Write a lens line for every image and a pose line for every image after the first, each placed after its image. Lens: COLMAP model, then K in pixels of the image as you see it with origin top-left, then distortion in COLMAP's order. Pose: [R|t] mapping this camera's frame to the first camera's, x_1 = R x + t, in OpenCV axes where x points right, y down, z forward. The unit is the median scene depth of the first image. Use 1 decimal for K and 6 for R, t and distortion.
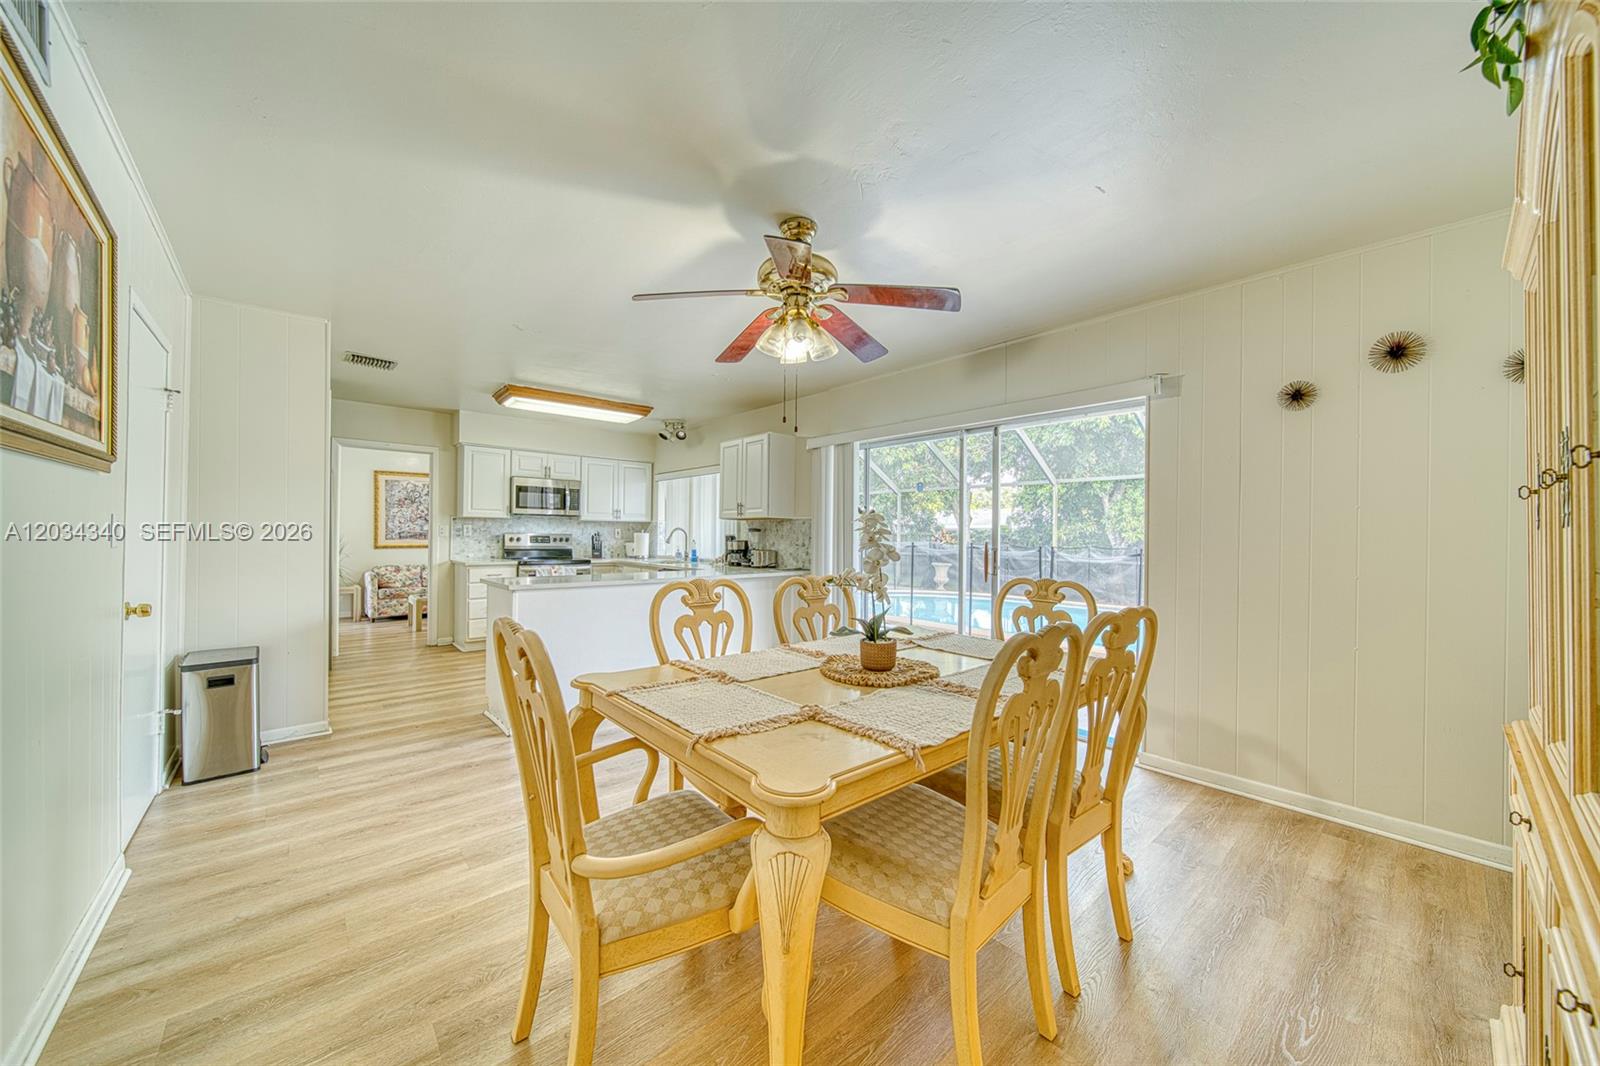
lens RADIAL K [[568.6, 0, 800.0], [0, 568.6, 533.0], [0, 0, 1]] dist [-0.000451, 0.000068]
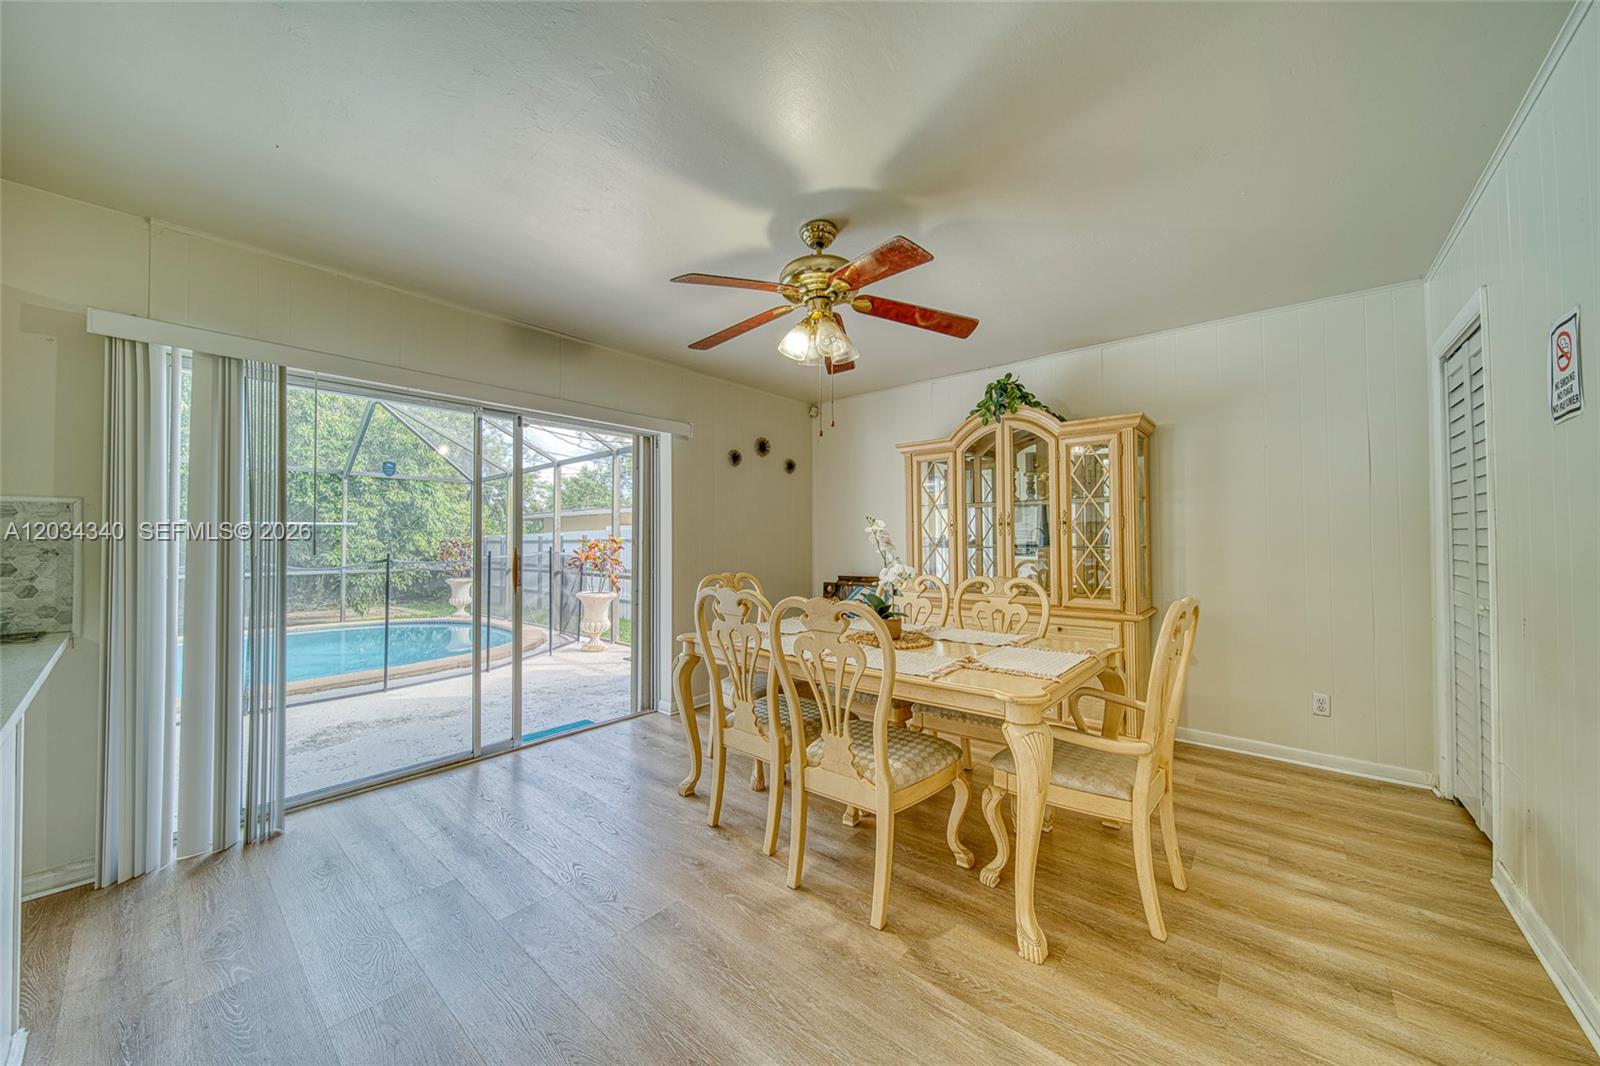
lens RADIAL K [[563.8, 0, 808.4], [0, 563.8, 527.0], [0, 0, 1]] dist [-0.007404, -0.000048]
pose [[-0.152046, 0.015393, 0.988254, -0.357912], [-0.002981, 0.999867, -0.016032, -0.002910], [-0.988369, -0.005384, -0.151980, 0.431040]]
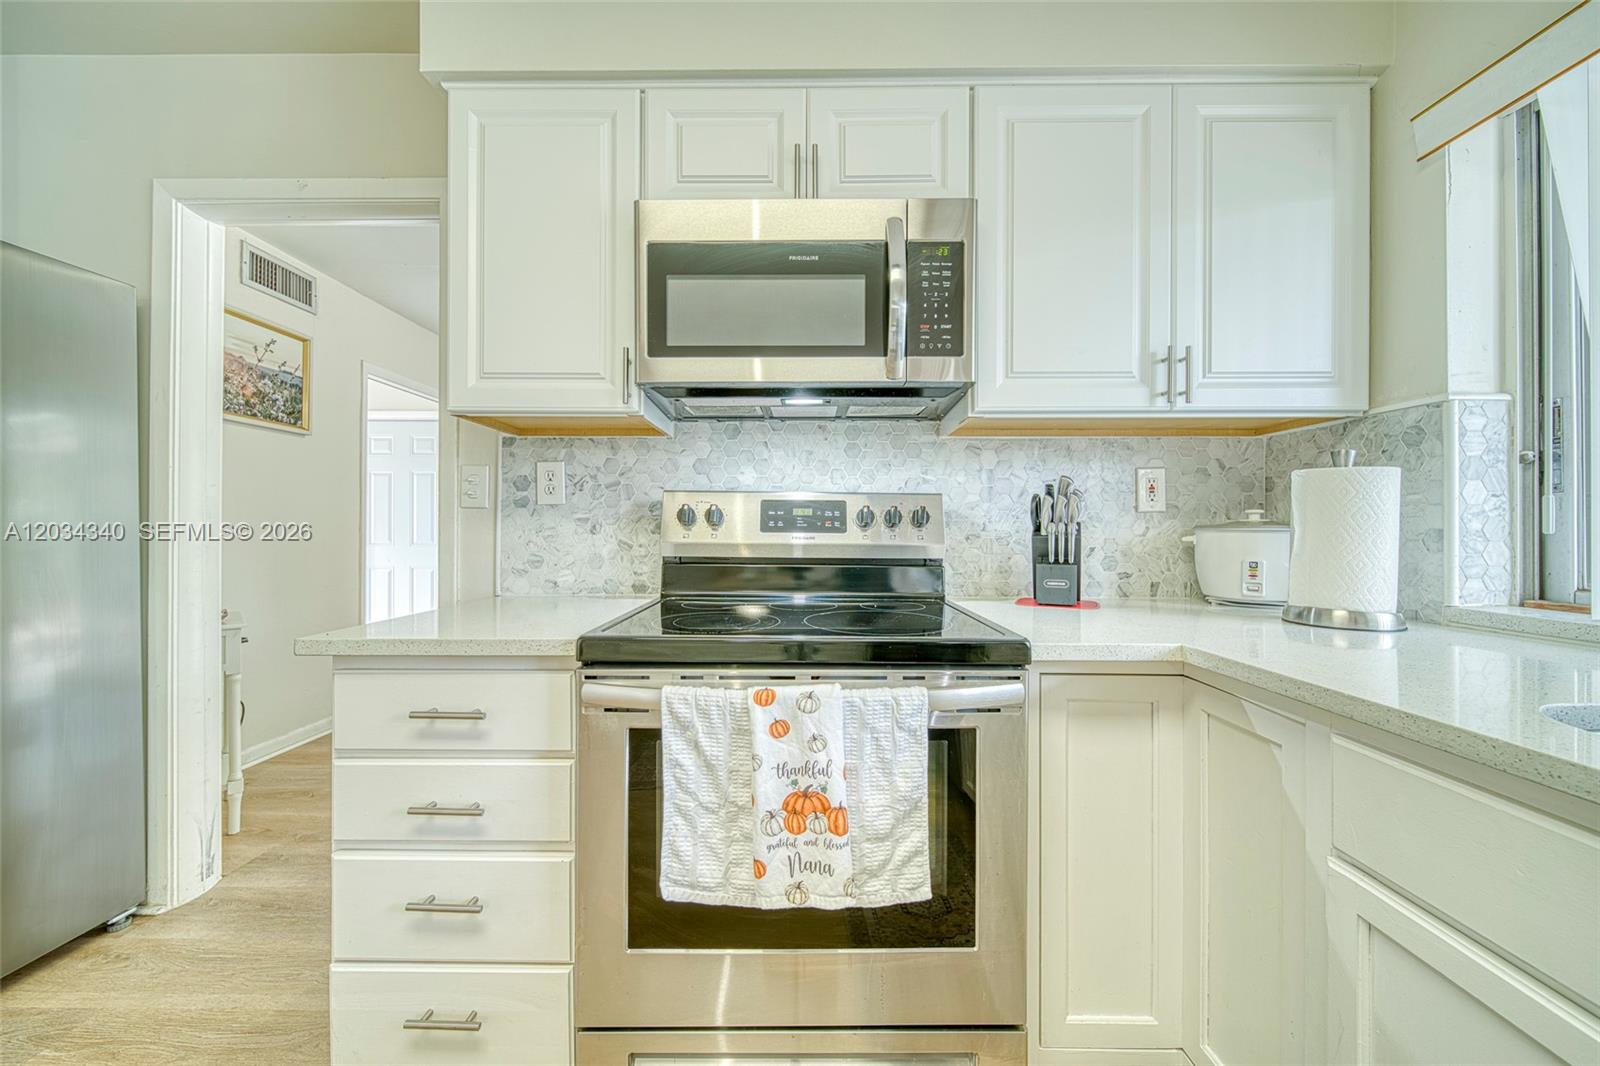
lens RADIAL K [[568.6, 0, 800.0], [0, 568.6, 533.0], [0, 0, 1]] dist [-0.000451, 0.000068]
pose [[0.741979, -0.008191, -0.670373, -0.318196], [0.009693, 0.999952, -0.001489, 0.019068], [0.670353, -0.005393, 0.742022, 0.864825]]
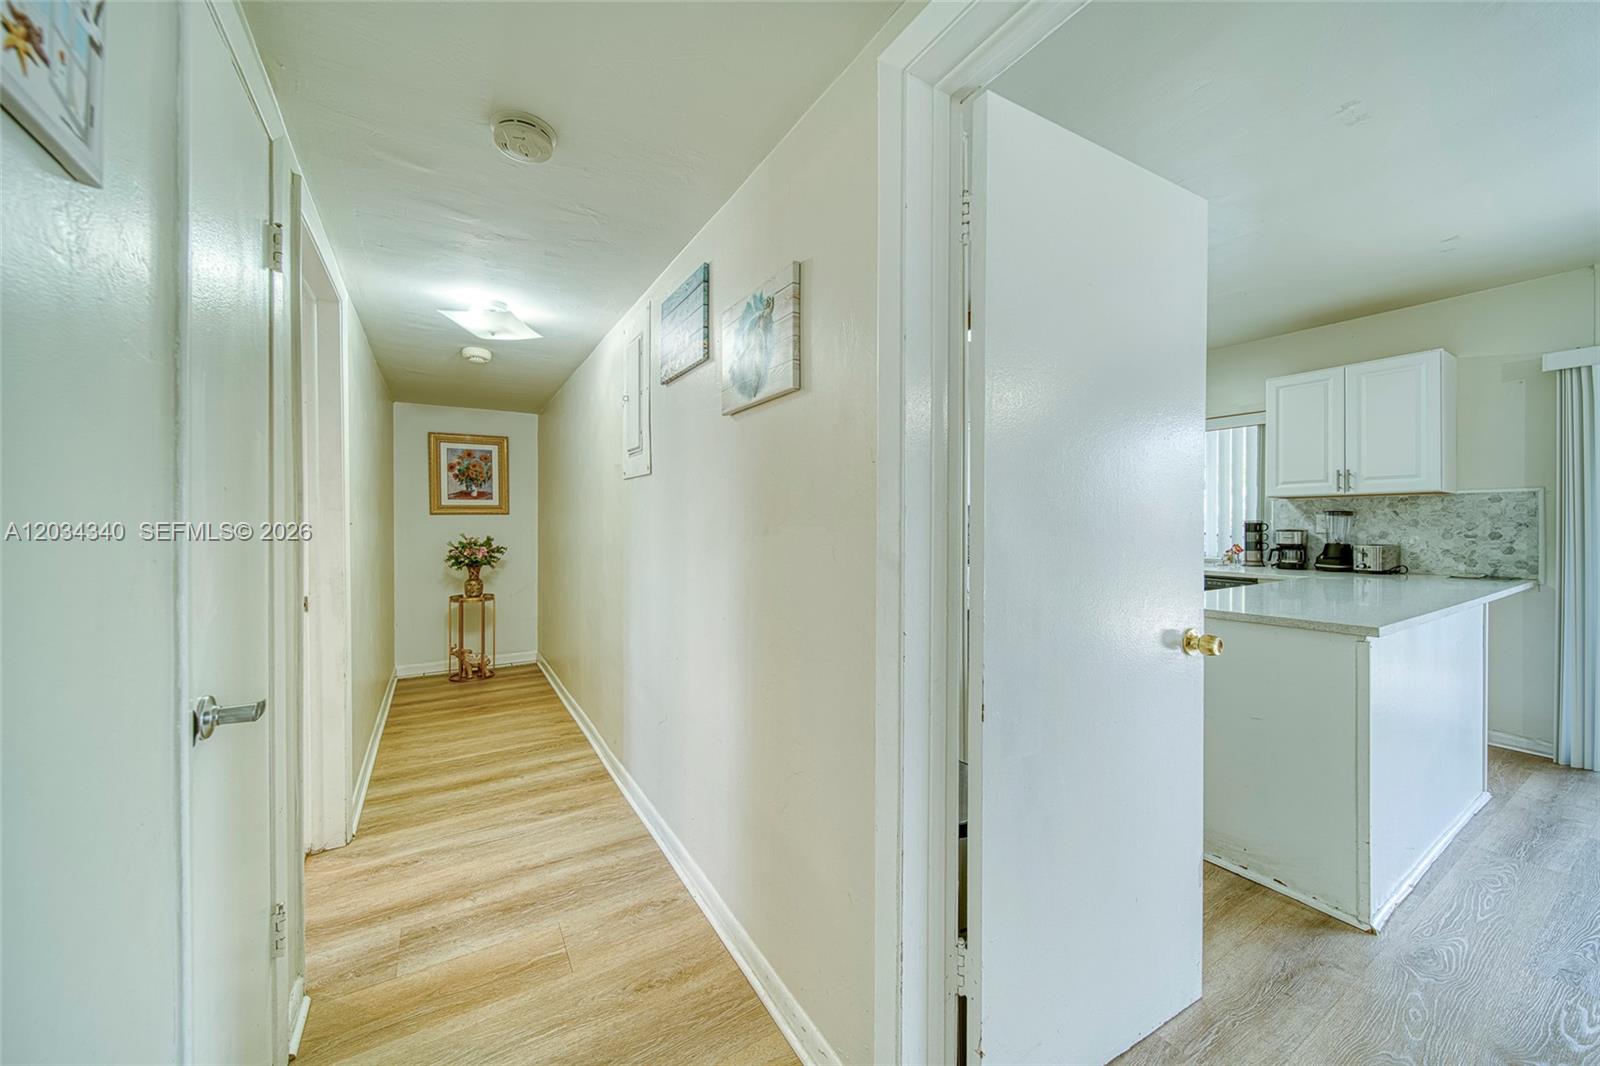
lens RADIAL K [[568.6, 0, 800.0], [0, 568.6, 533.0], [0, 0, 1]] dist [-0.000451, 0.000068]
pose [[0.983551, -0.010584, -0.180320, -0.494421], [0.014652, 0.999667, 0.021246, -0.004766], [0.180035, -0.023538, 0.983378, 0.227110]]
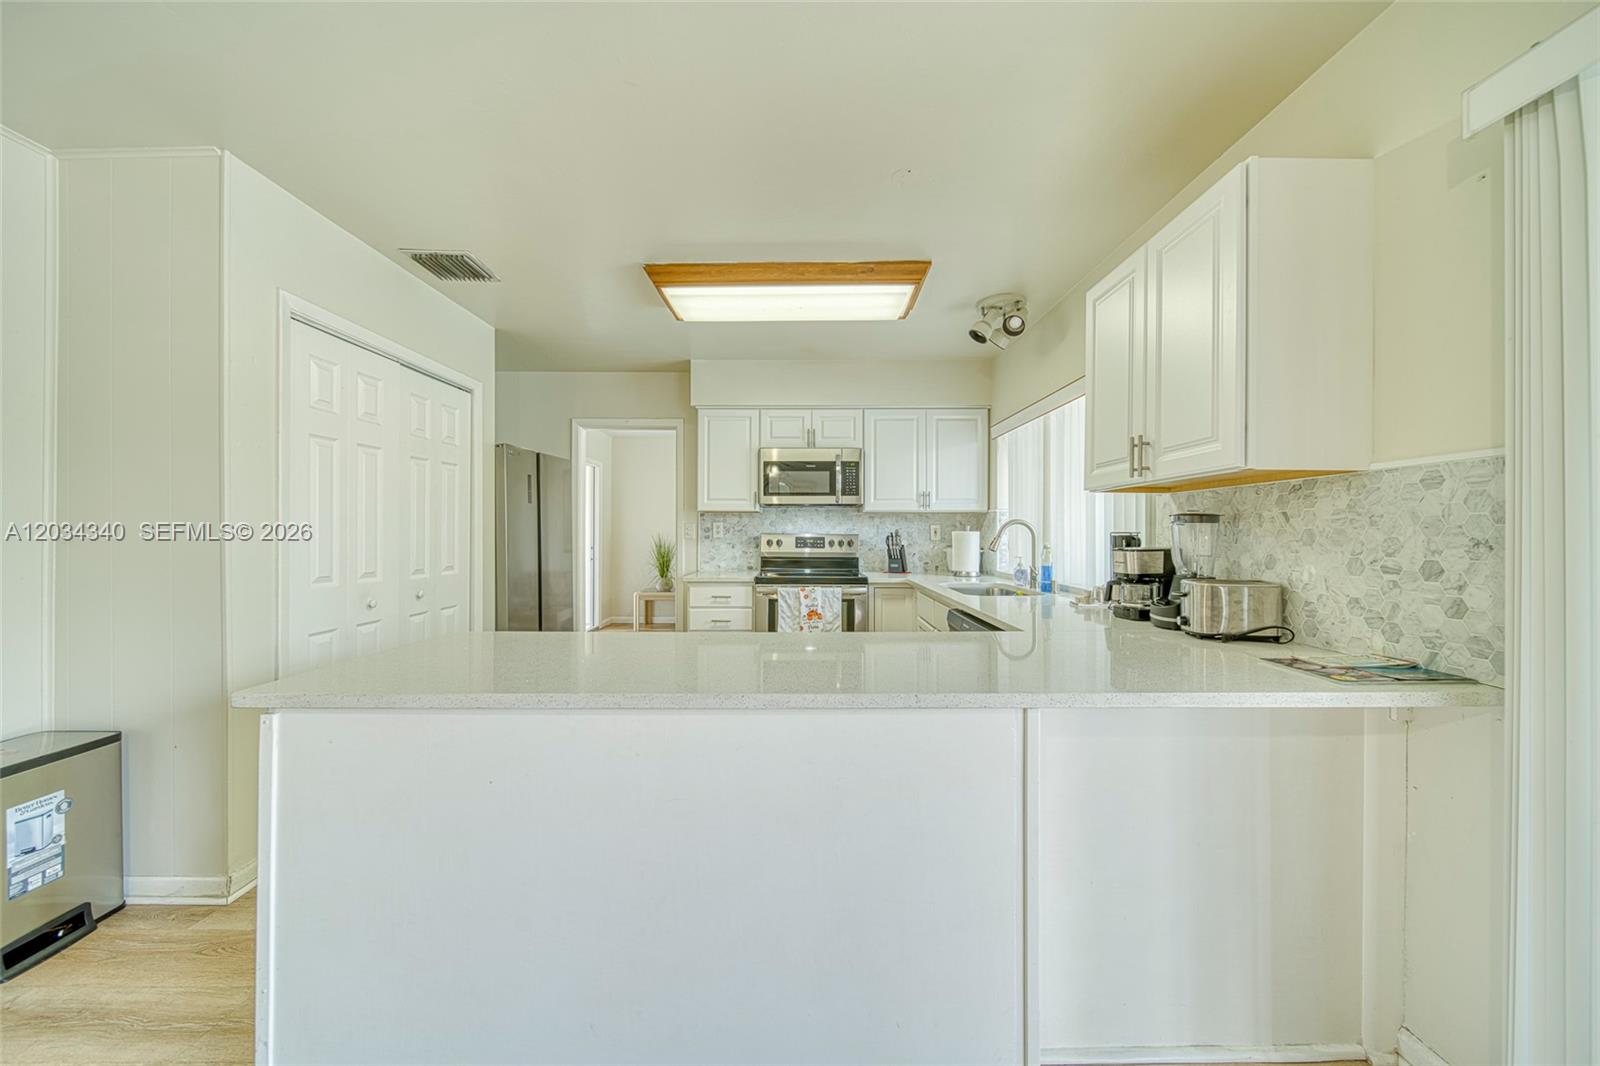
lens RADIAL K [[568.6, 0, 800.0], [0, 568.6, 533.0], [0, 0, 1]] dist [-0.000451, 0.000068]
pose [[0.747596, -0.009327, -0.664088, -0.028081], [0.009615, 0.999949, -0.003220, 0.002213], [0.664084, -0.003978, 0.747647, 0.519516]]
